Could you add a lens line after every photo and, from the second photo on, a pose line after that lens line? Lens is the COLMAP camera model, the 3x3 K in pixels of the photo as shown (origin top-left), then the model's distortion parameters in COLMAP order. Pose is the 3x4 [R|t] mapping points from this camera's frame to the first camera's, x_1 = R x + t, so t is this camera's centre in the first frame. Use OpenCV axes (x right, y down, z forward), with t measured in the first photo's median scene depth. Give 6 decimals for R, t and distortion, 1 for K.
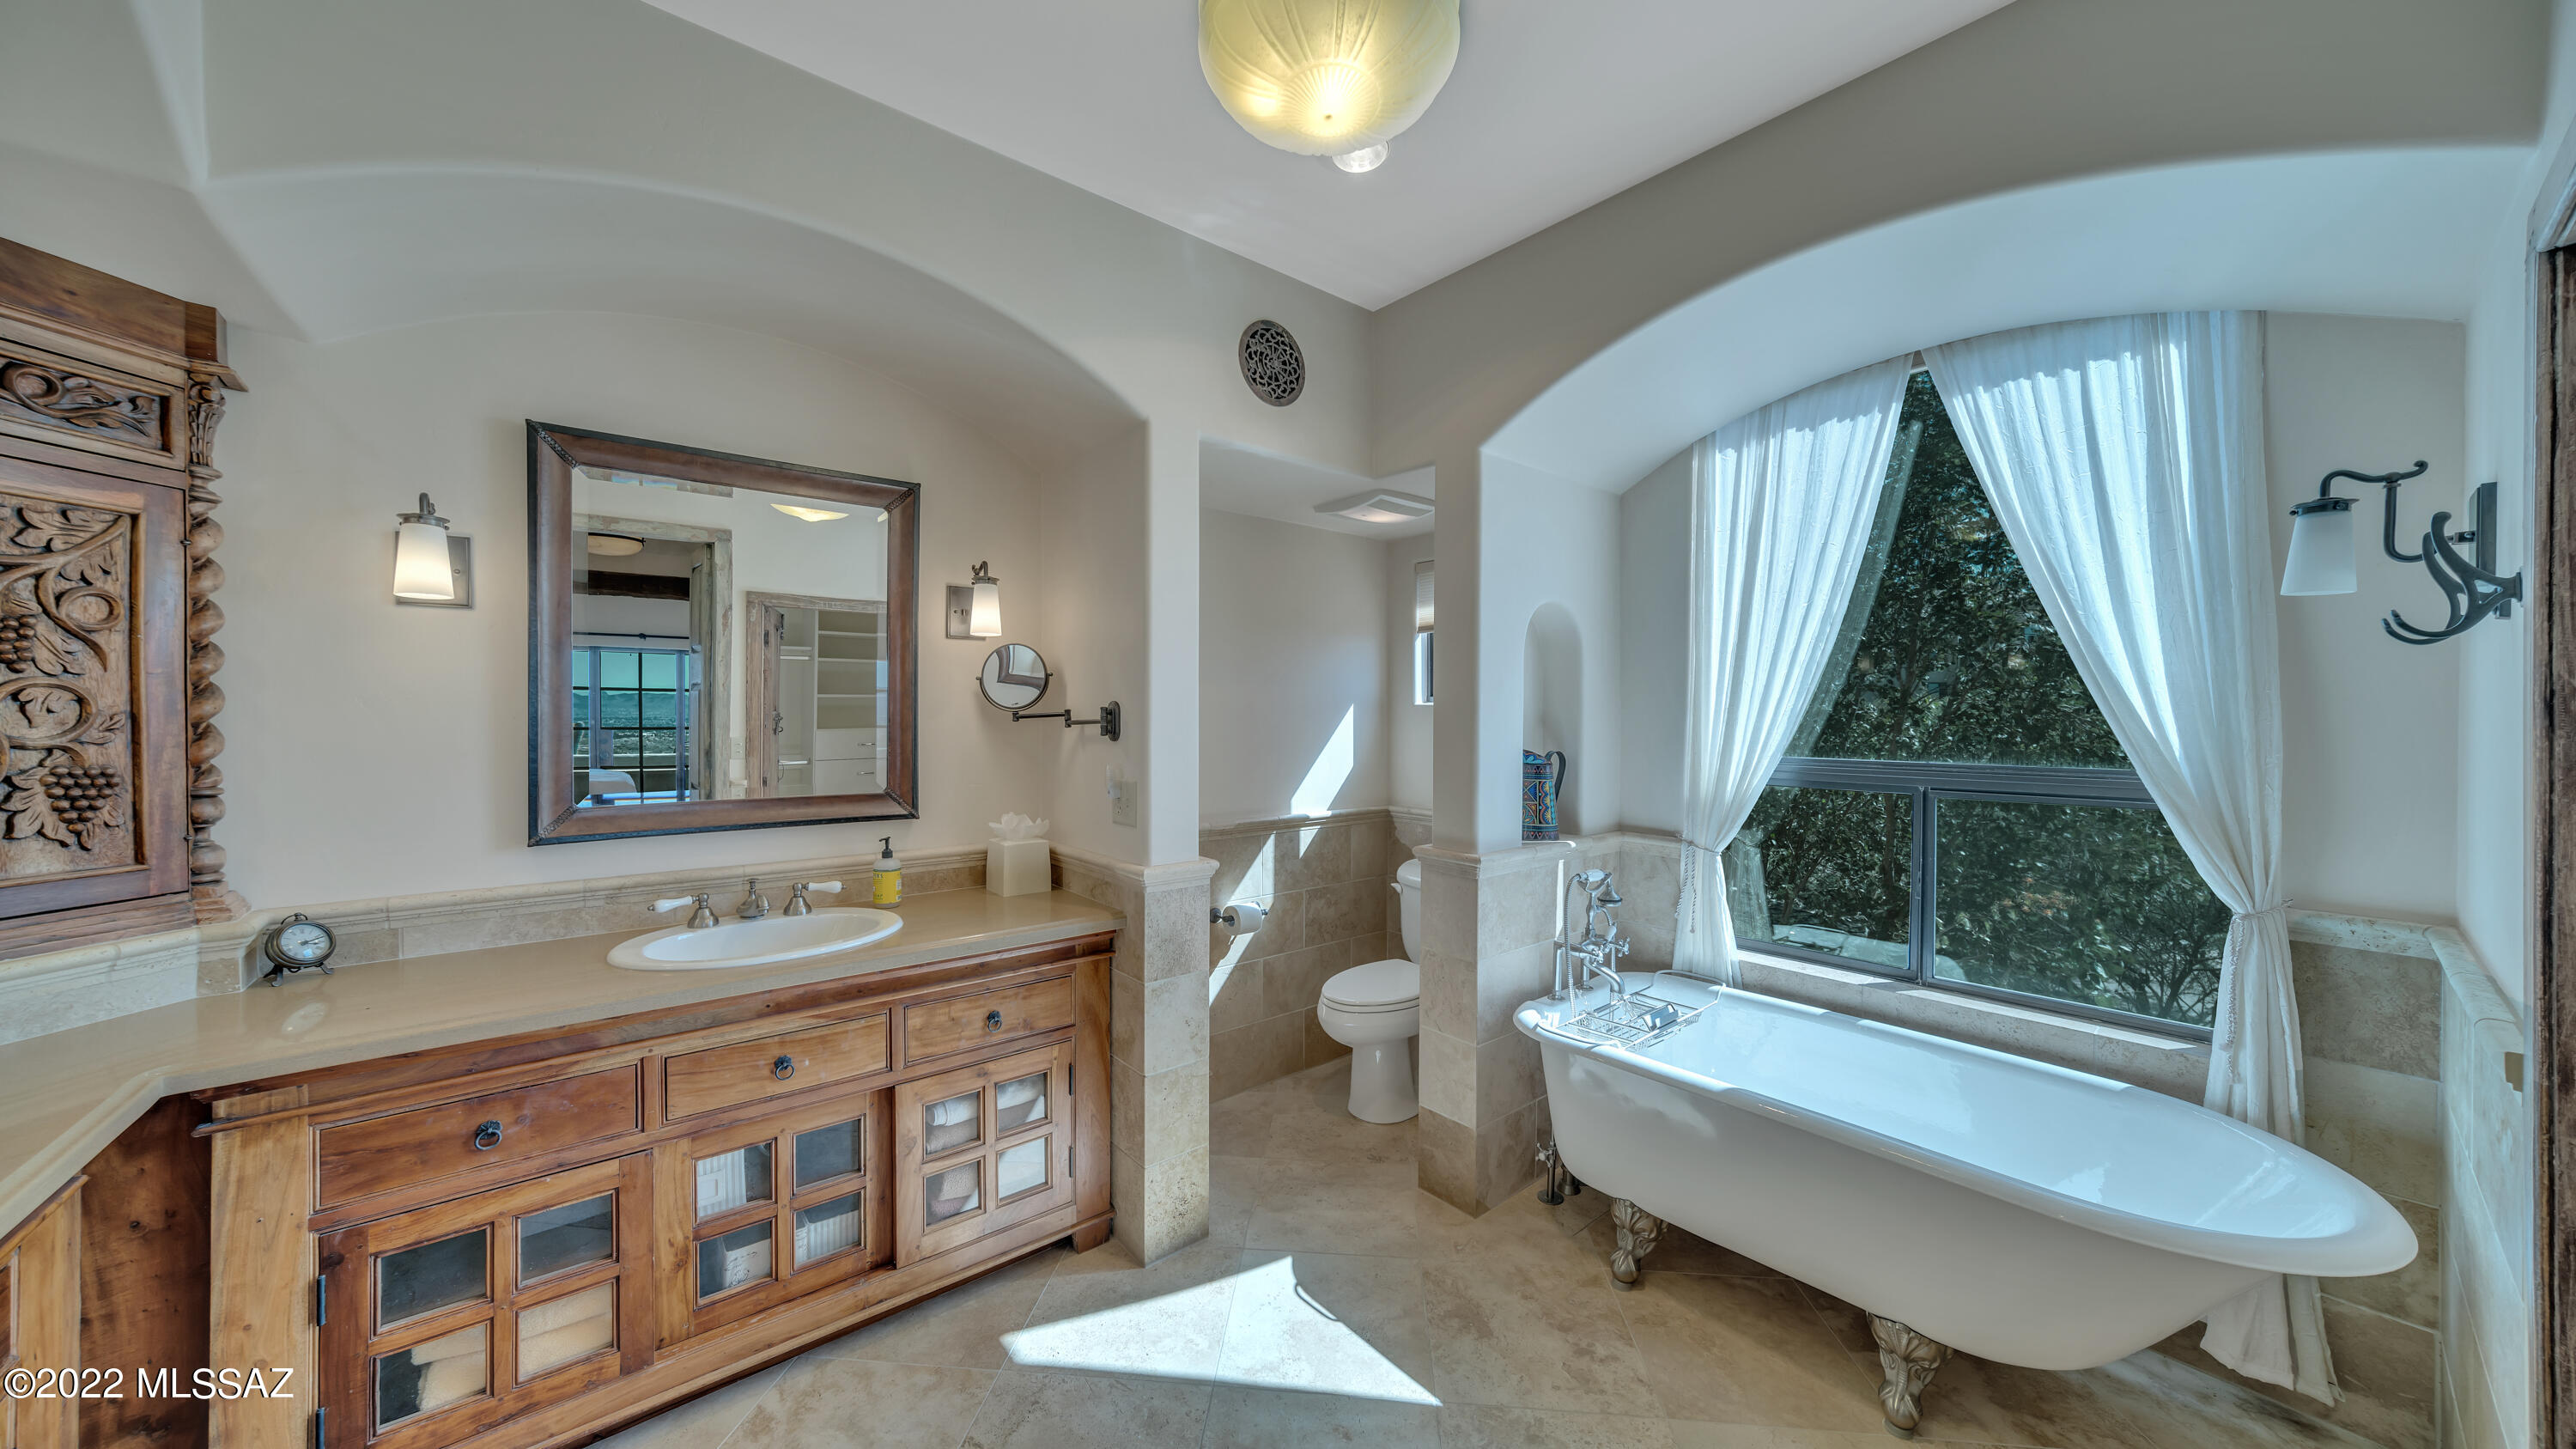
lens RADIAL K [[886.3, 0, 1282.8], [0, 886.3, 718.0], [0, 0, 1]] dist [-0.000268, 0.000030]
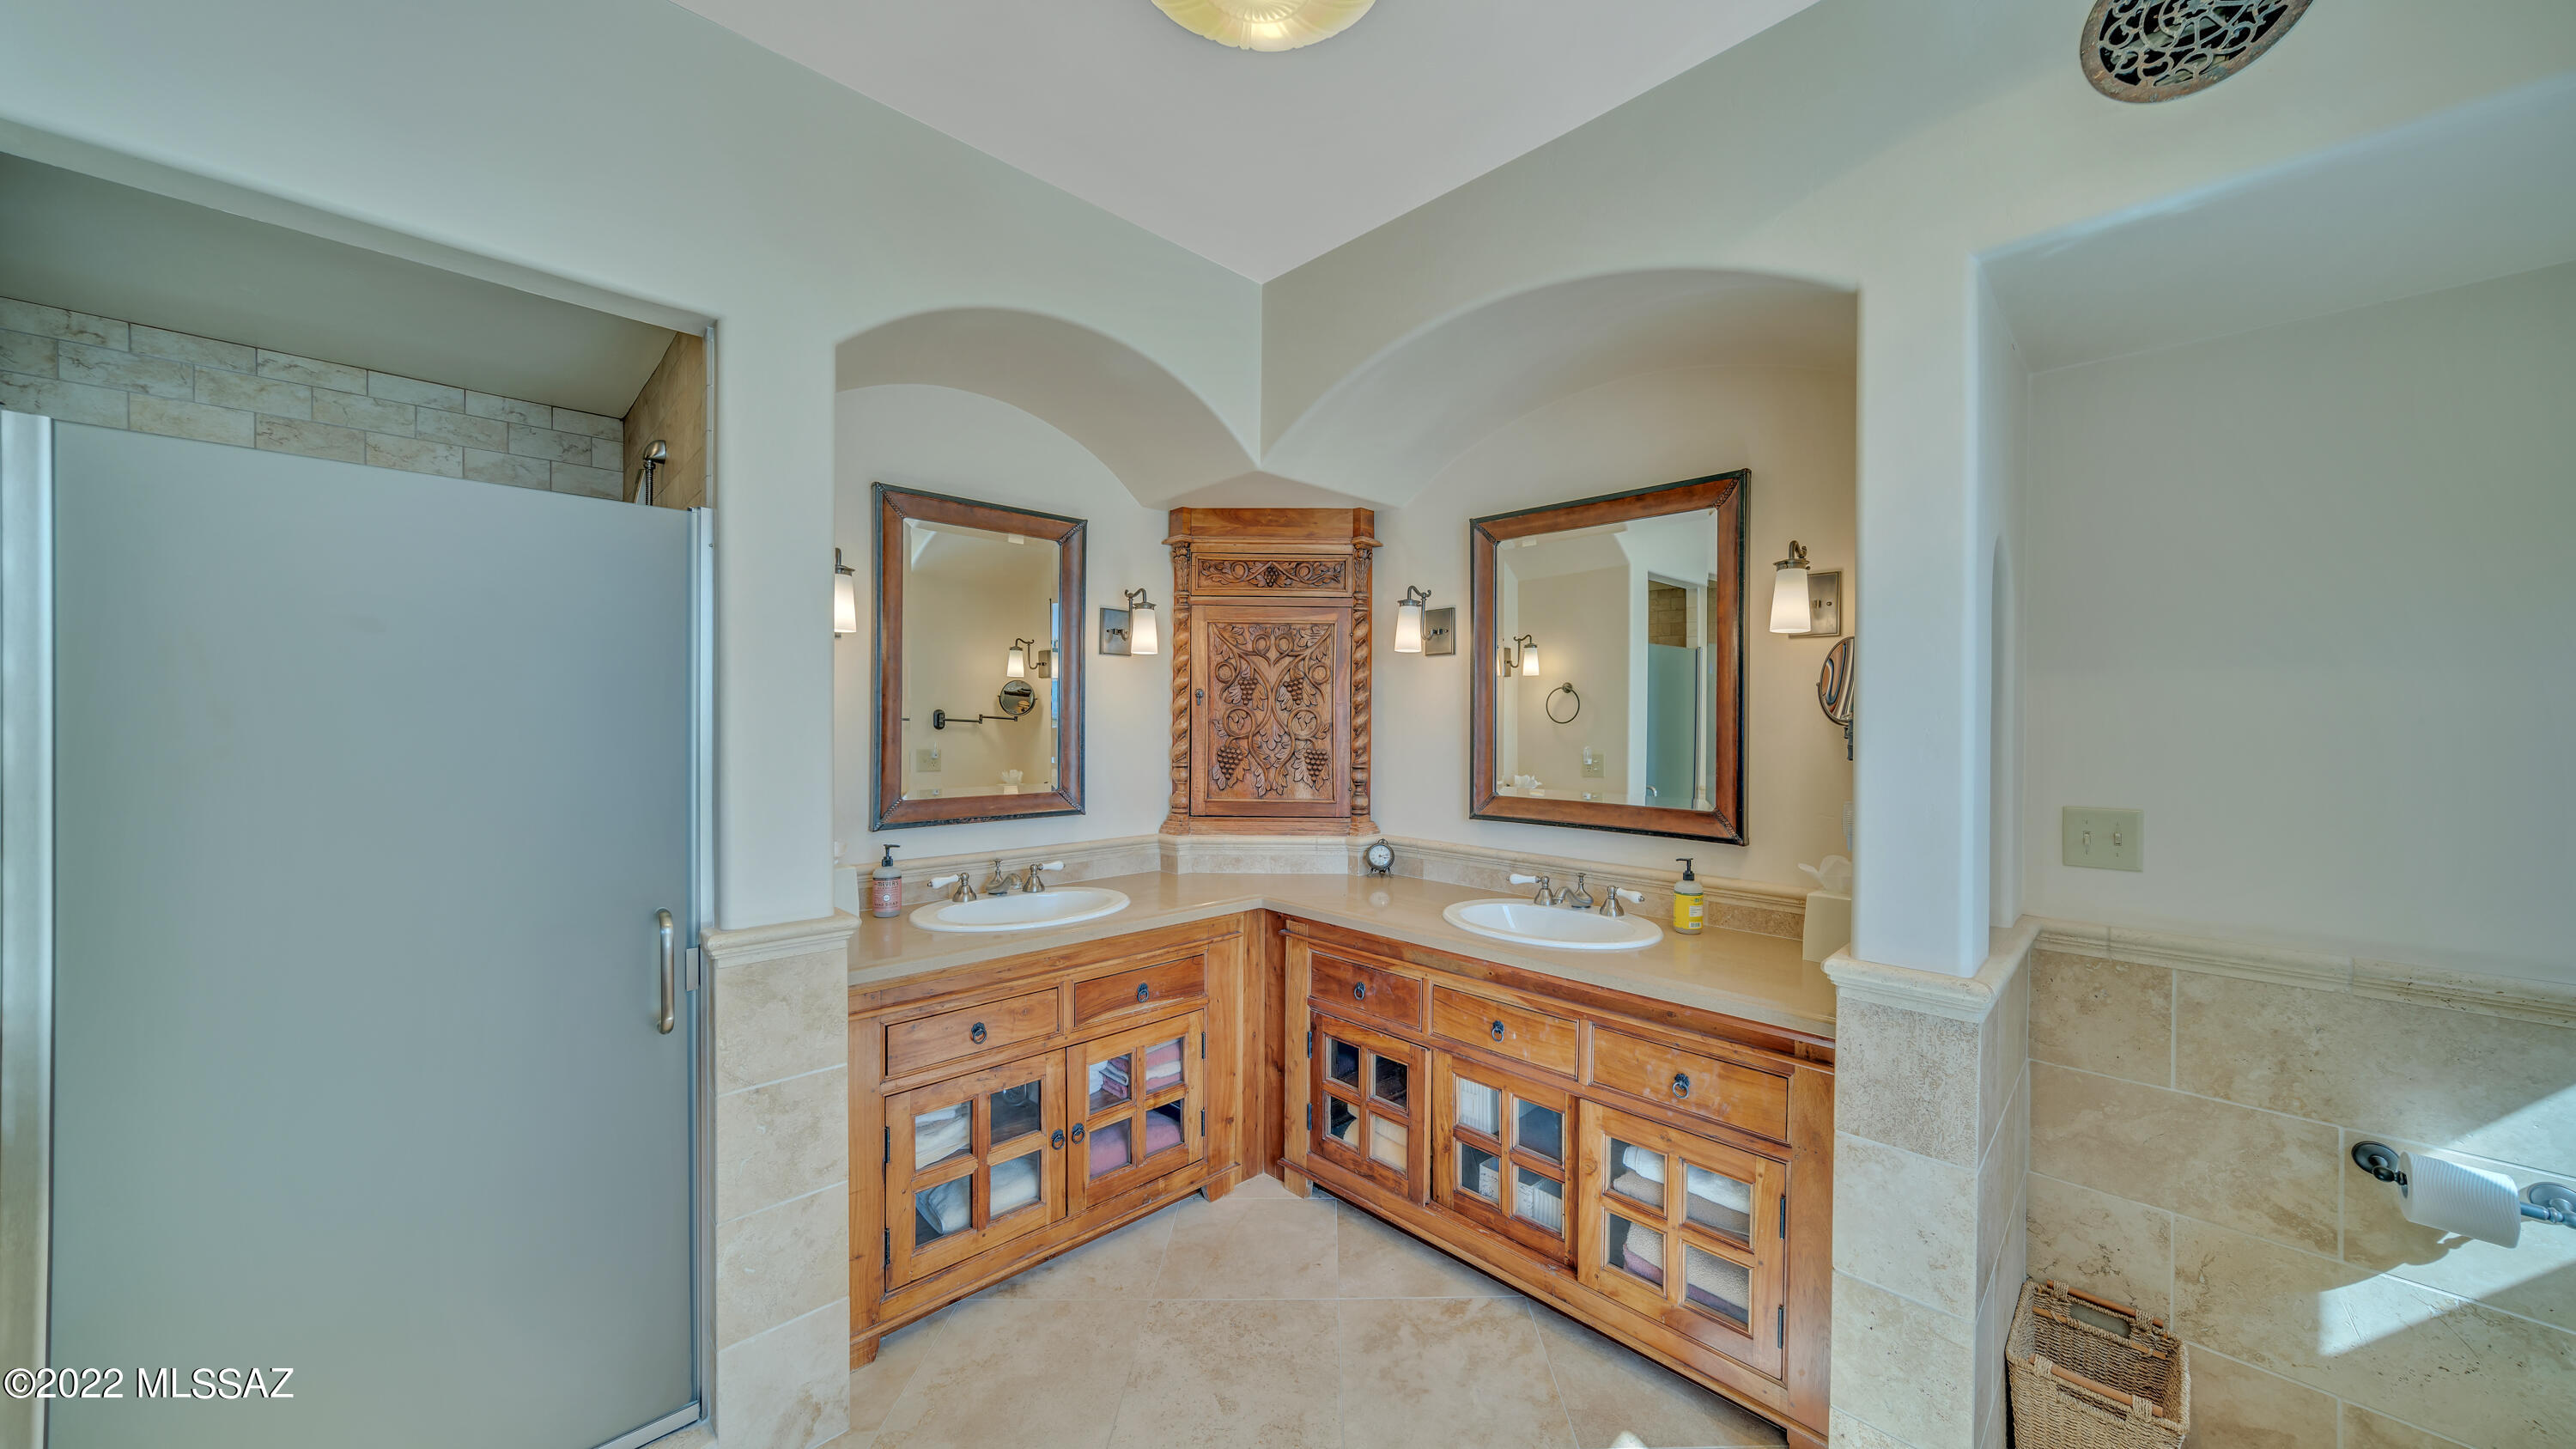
lens RADIAL K [[886.3, 0, 1282.8], [0, 886.3, 718.0], [0, 0, 1]] dist [-0.000268, 0.000030]
pose [[0.073123, -0.001501, -0.997322, 0.576107], [-0.006953, 0.999974, -0.002015, -0.011783], [0.997299, 0.007081, 0.073110, 0.628738]]
